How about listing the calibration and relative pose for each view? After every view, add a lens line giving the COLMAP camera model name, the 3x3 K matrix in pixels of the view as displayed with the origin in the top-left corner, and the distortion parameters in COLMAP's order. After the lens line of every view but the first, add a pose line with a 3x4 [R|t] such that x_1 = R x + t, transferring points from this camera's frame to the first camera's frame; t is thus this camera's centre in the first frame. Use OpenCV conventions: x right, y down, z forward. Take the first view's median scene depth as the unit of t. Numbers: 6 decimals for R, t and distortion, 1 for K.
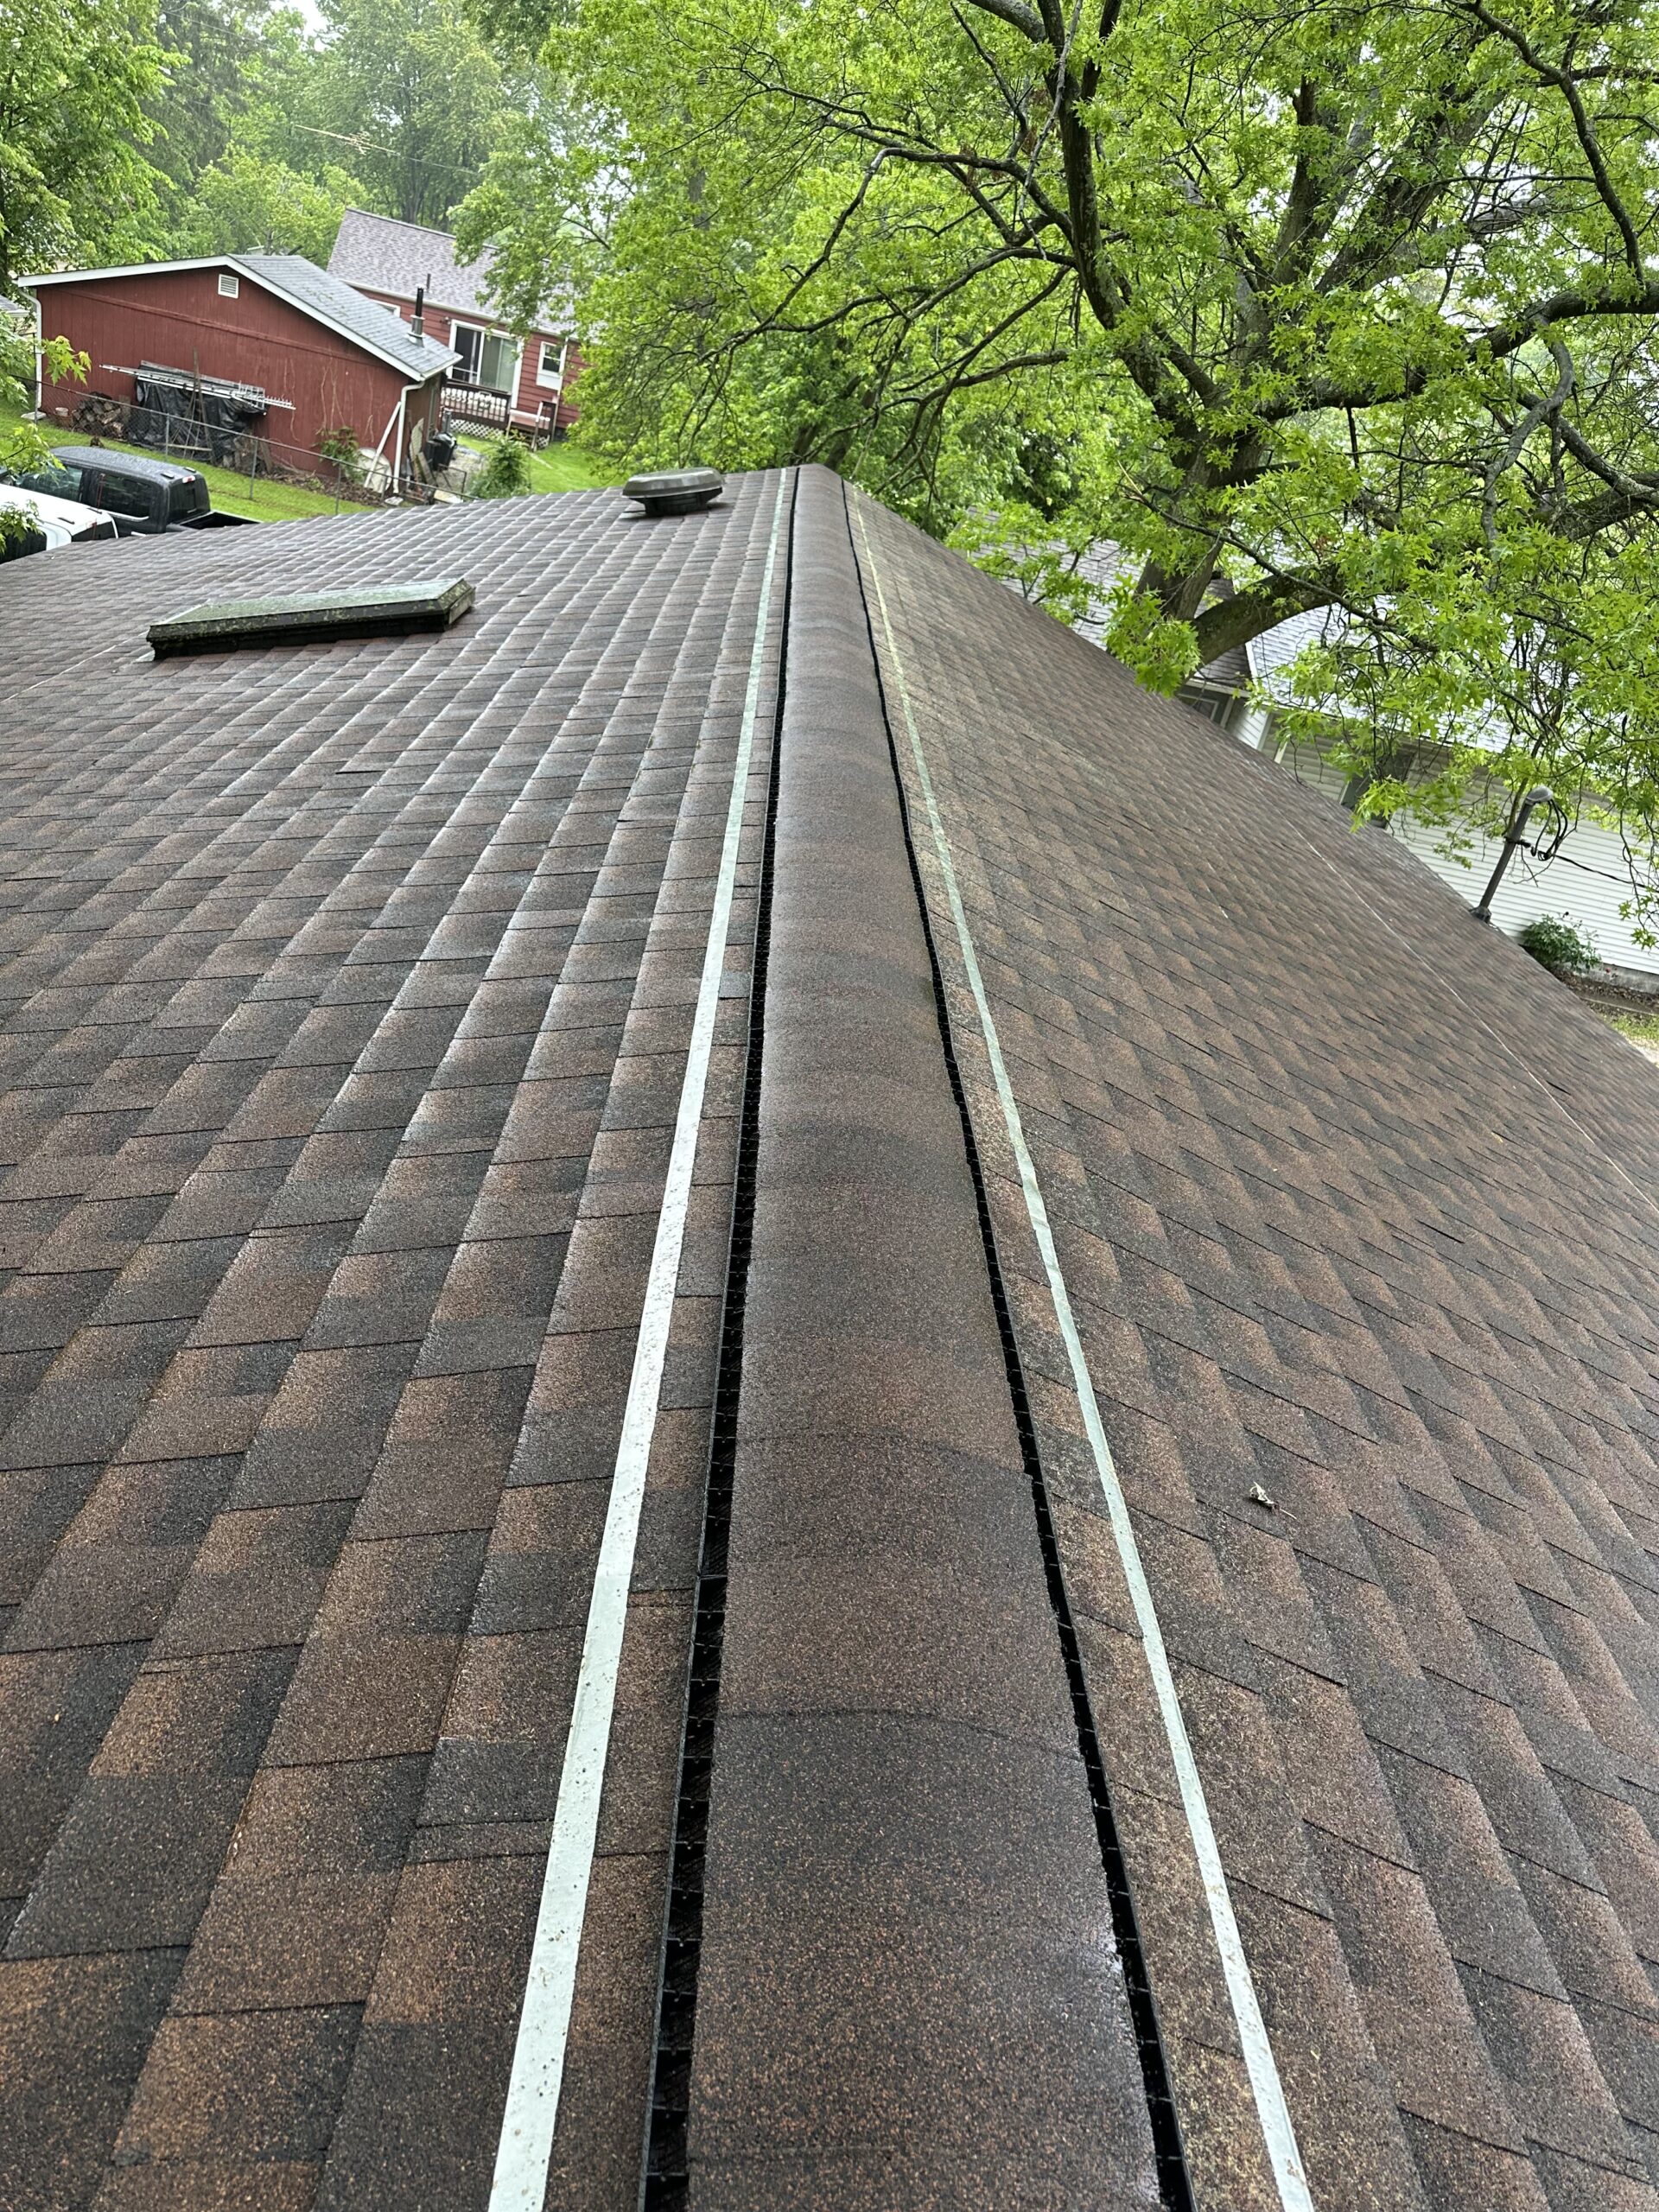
lens RADIAL K [[1545.5, 0, 829.5], [0, 1545.5, 1106.0], [0, 0, 1]] dist [-0.008010, -0.006998]
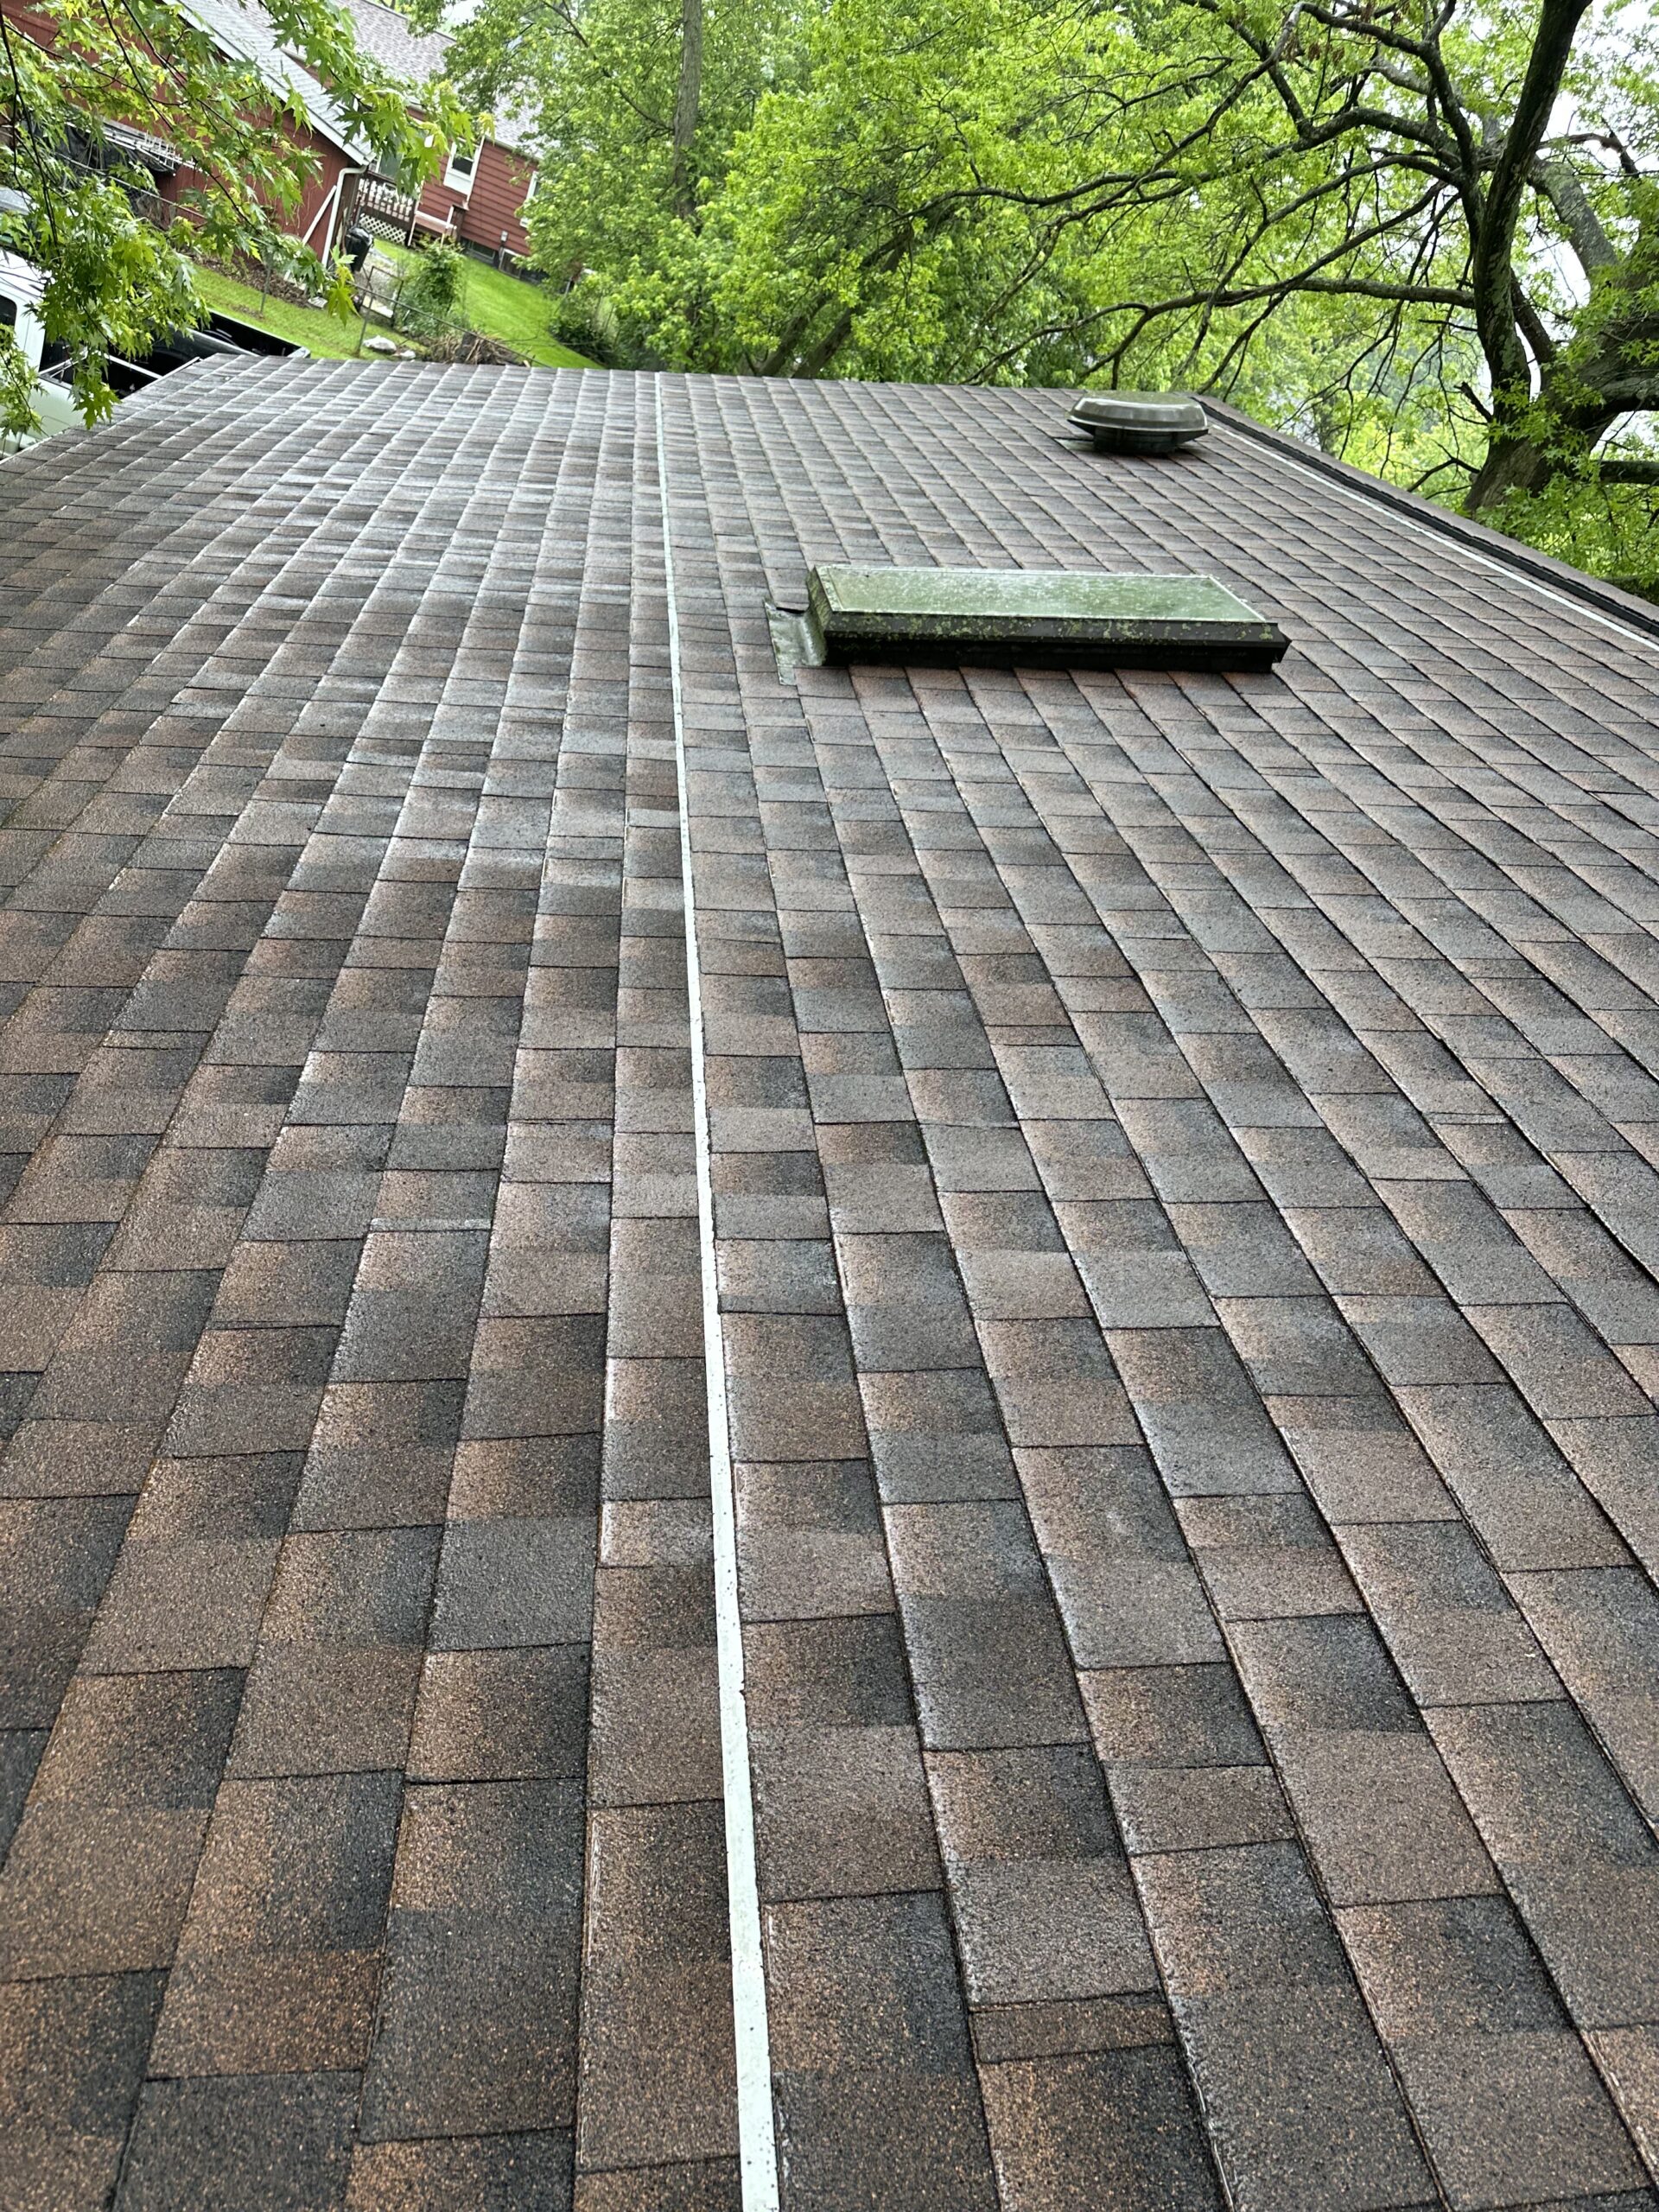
lens RADIAL K [[1545.5, 0, 829.5], [0, 1545.5, 1106.0], [0, 0, 1]] dist [-0.008010, -0.006998]
pose [[0.986101, 0.081621, 0.144718, -0.086394], [-0.092276, 0.993375, 0.068496, -0.027617], [-0.138168, -0.080898, 0.987099, 0.065704]]
